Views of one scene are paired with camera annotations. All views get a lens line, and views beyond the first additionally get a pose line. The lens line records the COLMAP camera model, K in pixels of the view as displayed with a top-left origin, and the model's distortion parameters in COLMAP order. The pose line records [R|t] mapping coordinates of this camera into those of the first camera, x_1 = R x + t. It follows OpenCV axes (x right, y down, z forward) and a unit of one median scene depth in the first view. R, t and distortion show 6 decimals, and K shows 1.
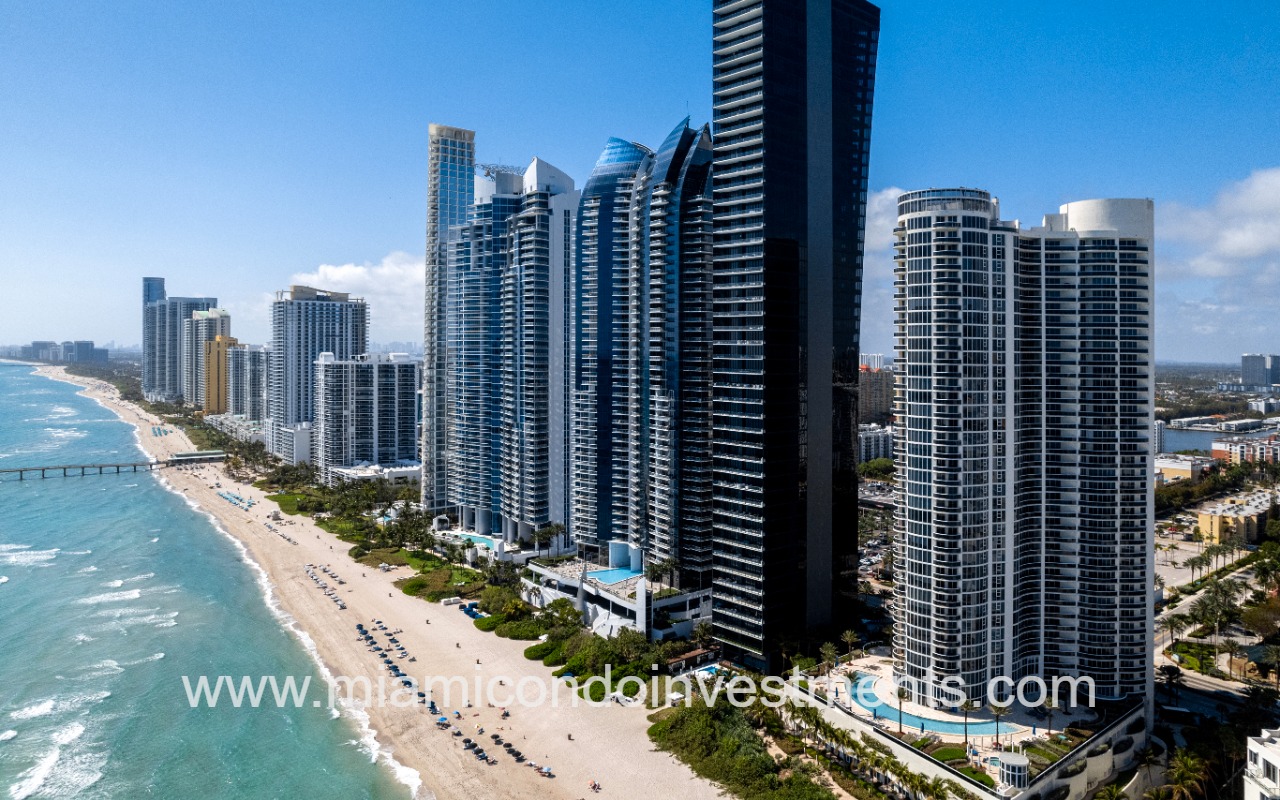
lens RADIAL K [[932.5, 0, 580.8], [0, 932.5, 337.4], [0, 0, 1]] dist [-0.064266, 0.029771]
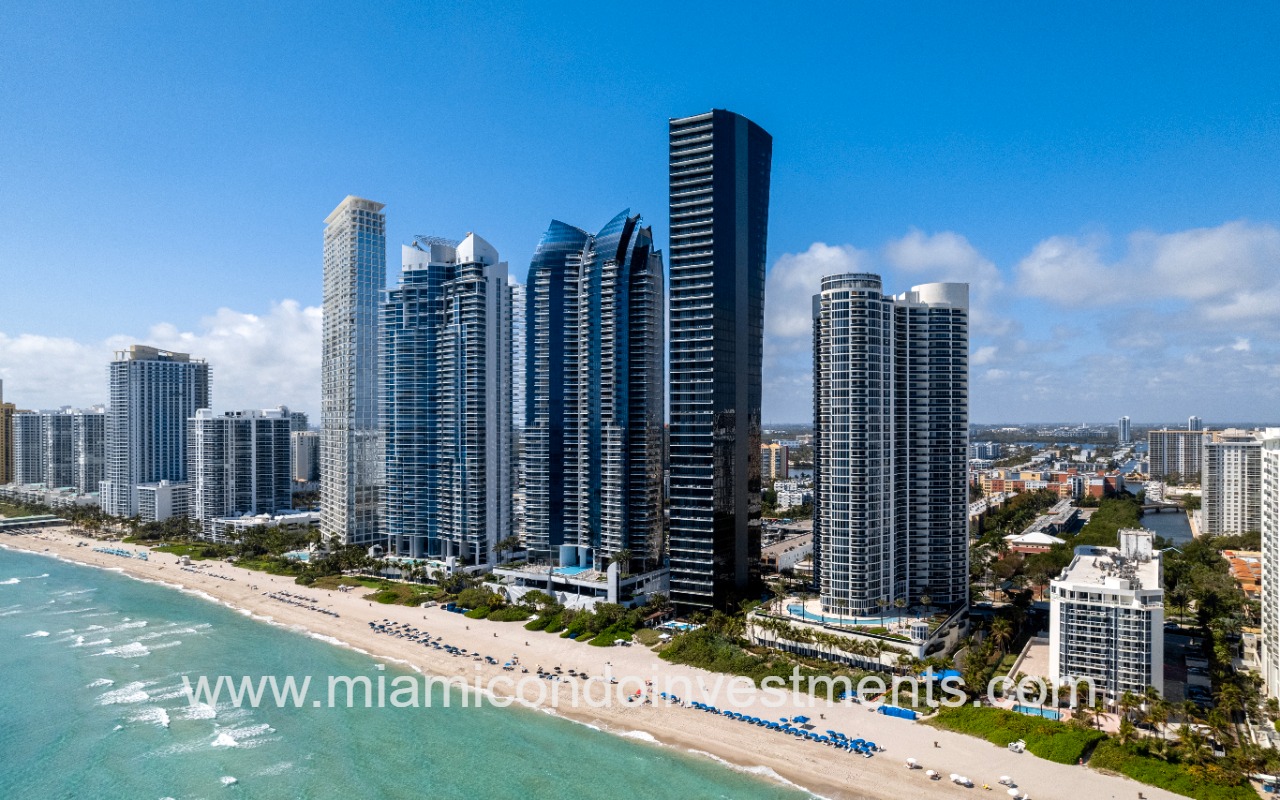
lens RADIAL K [[935.5, 0, 617.1], [0, 935.5, 430.8], [0, 0, 1]] dist [-0.089053, 0.100480]
pose [[0.943645, -0.007301, 0.330878, -0.305485], [0.002741, 0.999895, 0.014245, 0.046796], [-0.330947, -0.012535, 0.943566, -0.200591]]
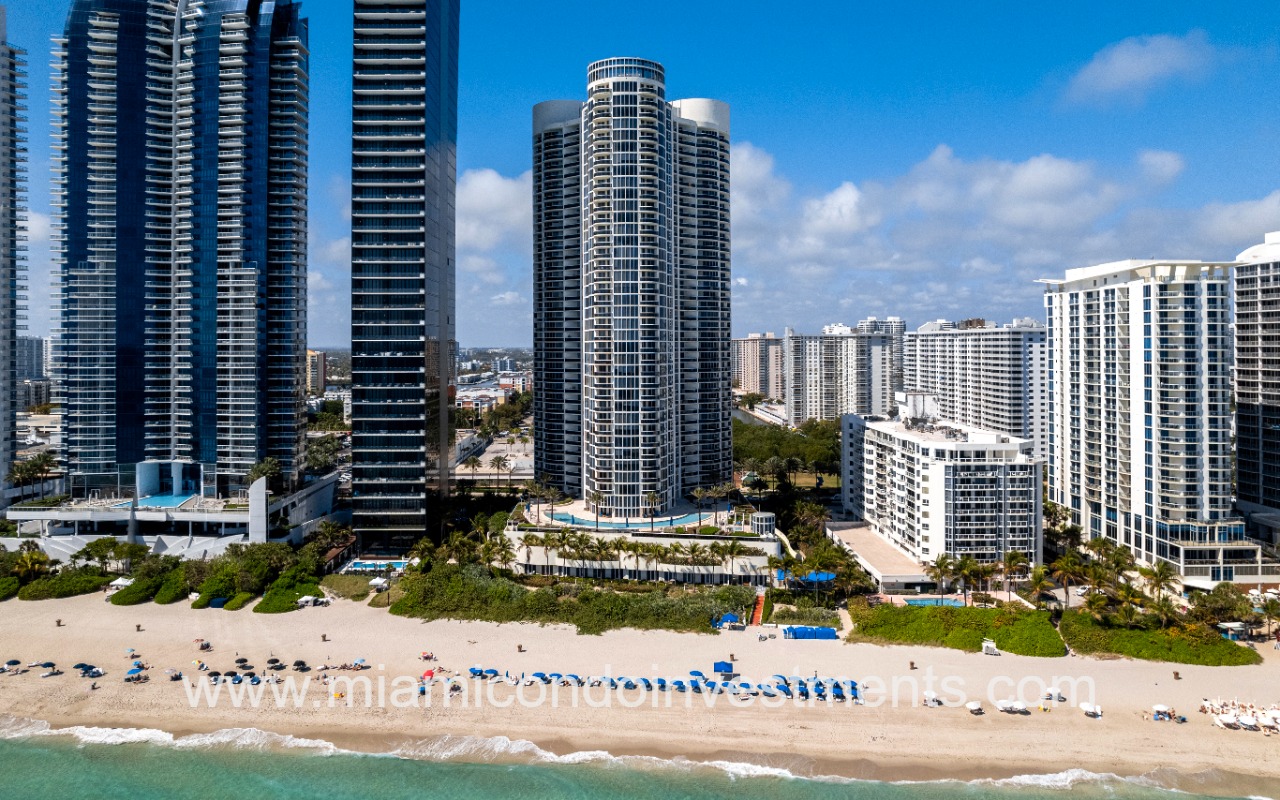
lens RADIAL K [[948.2, 0, 673.6], [0, 948.2, 342.5], [0, 0, 1]] dist [-0.068487, 0.066047]
pose [[0.577075, 0.001626, 0.816690, -0.338947], [0.003219, 0.999986, -0.004265, 0.121569], [-0.816685, 0.005091, 0.577061, 0.186123]]
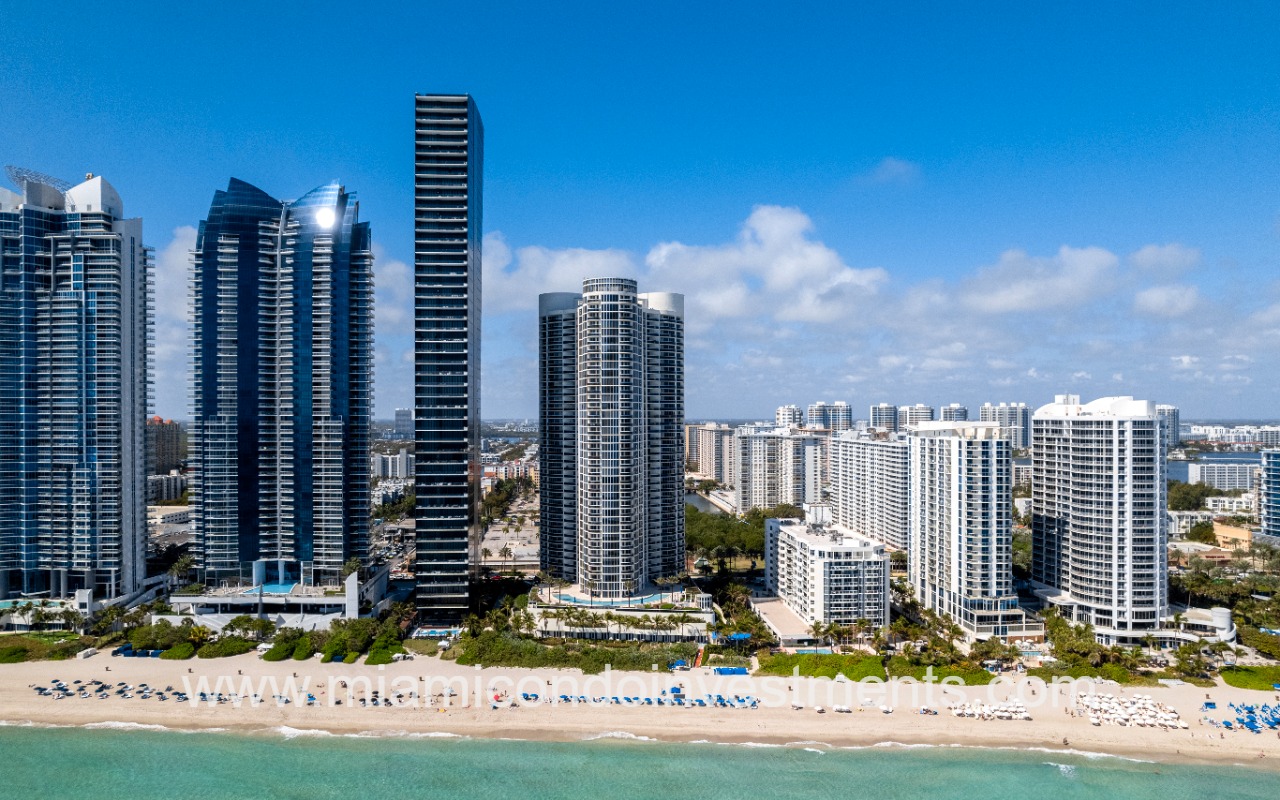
lens RADIAL K [[941.5, 0, 717.6], [0, 941.5, 433.8], [0, 0, 1]] dist [-0.077949, 0.044473]
pose [[0.504925, -0.017552, 0.862985, -0.601274], [-0.001422, 0.999775, 0.021165, 0.049185], [-0.863162, -0.011914, 0.504786, 0.009865]]
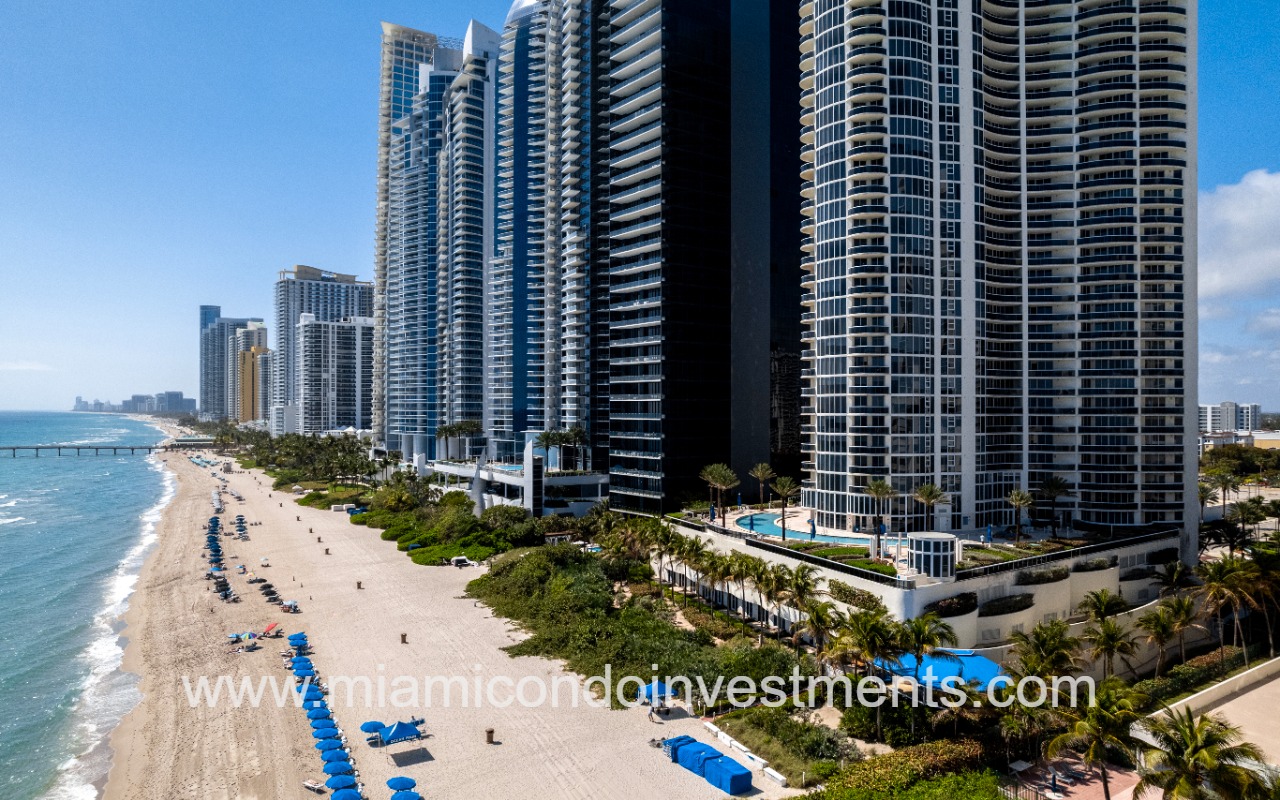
lens RADIAL K [[904.7, 0, 593.1], [0, 904.7, 414.9], [0, 0, 1]] dist [-0.038915, -0.001069]
pose [[0.996153, 0.002427, -0.087602, 0.158359], [-0.002360, 0.999997, 0.000878, 0.199164], [0.087604, -0.000668, 0.996155, 0.202066]]
